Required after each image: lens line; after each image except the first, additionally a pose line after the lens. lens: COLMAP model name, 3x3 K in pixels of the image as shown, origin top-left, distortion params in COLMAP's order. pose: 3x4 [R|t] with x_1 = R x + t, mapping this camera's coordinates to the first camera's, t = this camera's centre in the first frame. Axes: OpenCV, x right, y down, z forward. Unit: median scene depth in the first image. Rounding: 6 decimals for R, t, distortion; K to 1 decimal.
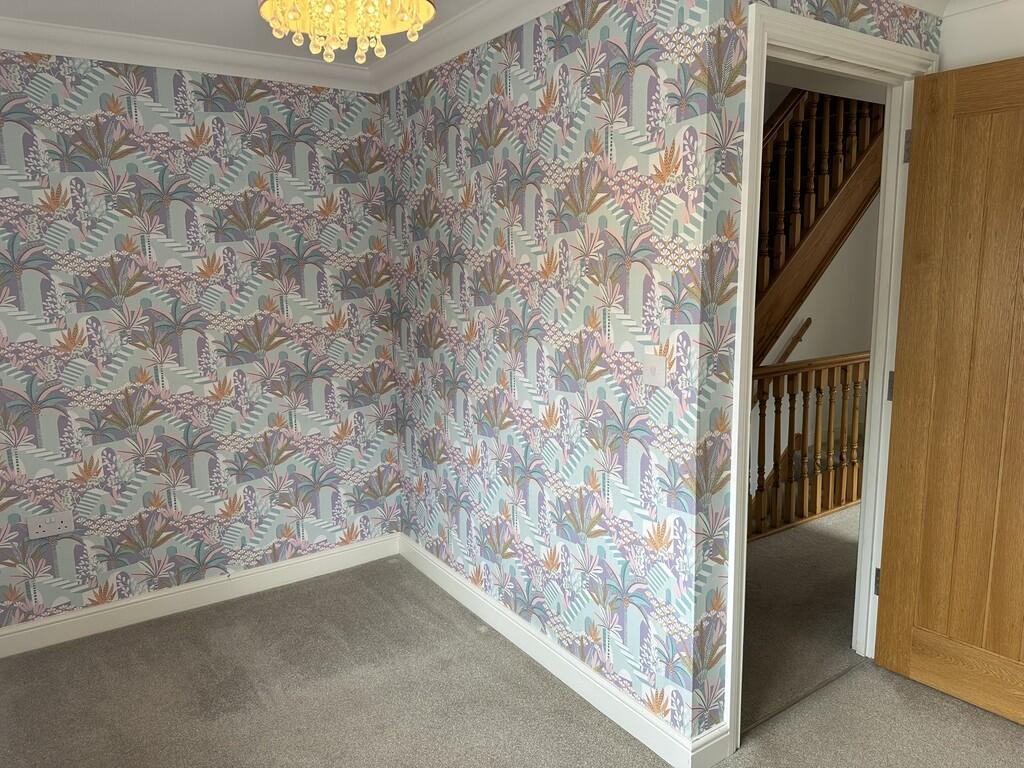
lens RADIAL K [[722.9, 0, 507.0], [0, 722.9, 388.2], [0, 0, 1]] dist [0.050461, -0.055410]
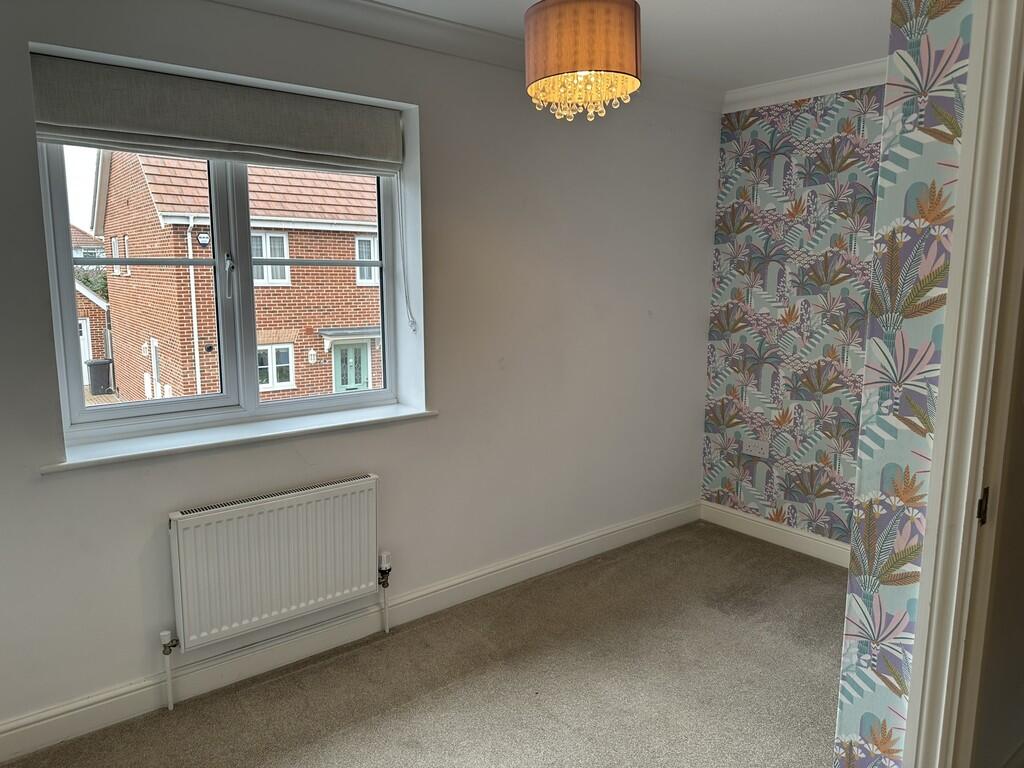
lens RADIAL K [[722.9, 0, 508.2], [0, 722.9, 386.4], [0, 0, 1]] dist [0.050461, -0.055410]
pose [[0.074627, 0.177391, -0.981307, 0.688443], [-0.172625, 0.971493, 0.162489, -0.070877], [0.982156, 0.157273, 0.103122, 0.399902]]
